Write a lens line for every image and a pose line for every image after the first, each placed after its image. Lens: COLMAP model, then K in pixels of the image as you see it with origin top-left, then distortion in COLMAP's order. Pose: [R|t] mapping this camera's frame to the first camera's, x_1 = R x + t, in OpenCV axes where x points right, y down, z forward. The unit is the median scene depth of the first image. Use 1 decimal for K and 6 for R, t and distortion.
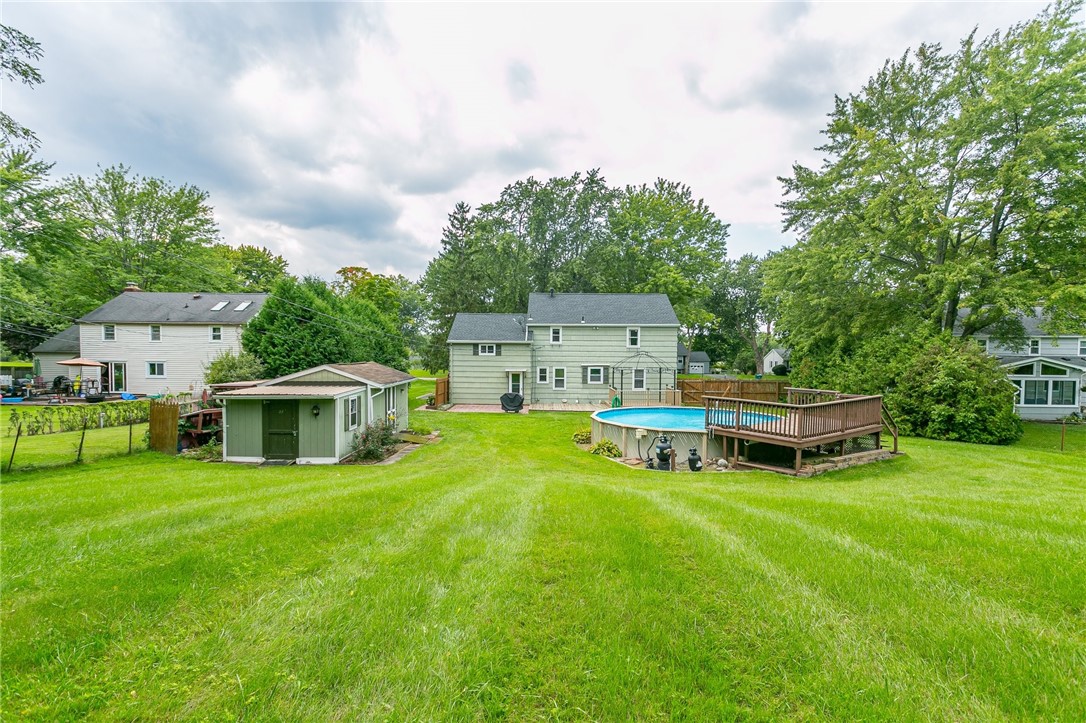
lens RADIAL K [[527.1, 0, 543.0], [0, 527.1, 361.5], [0, 0, 1]] dist [-0.000014, -0.000011]
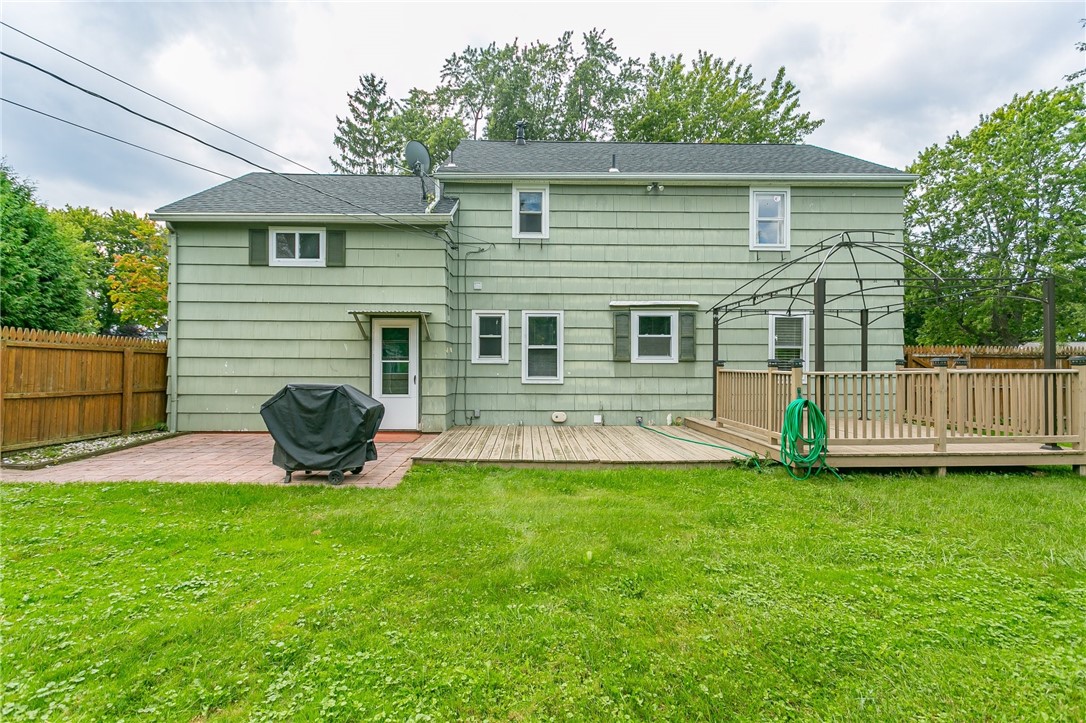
lens RADIAL K [[527.1, 0, 543.0], [0, 527.1, 361.5], [0, 0, 1]] dist [-0.000014, -0.000011]
pose [[0.999292, -0.004560, 0.037337, 0.019811], [0.005615, 0.999587, -0.028190, 0.049753], [-0.037193, 0.028380, 0.998905, 0.683215]]
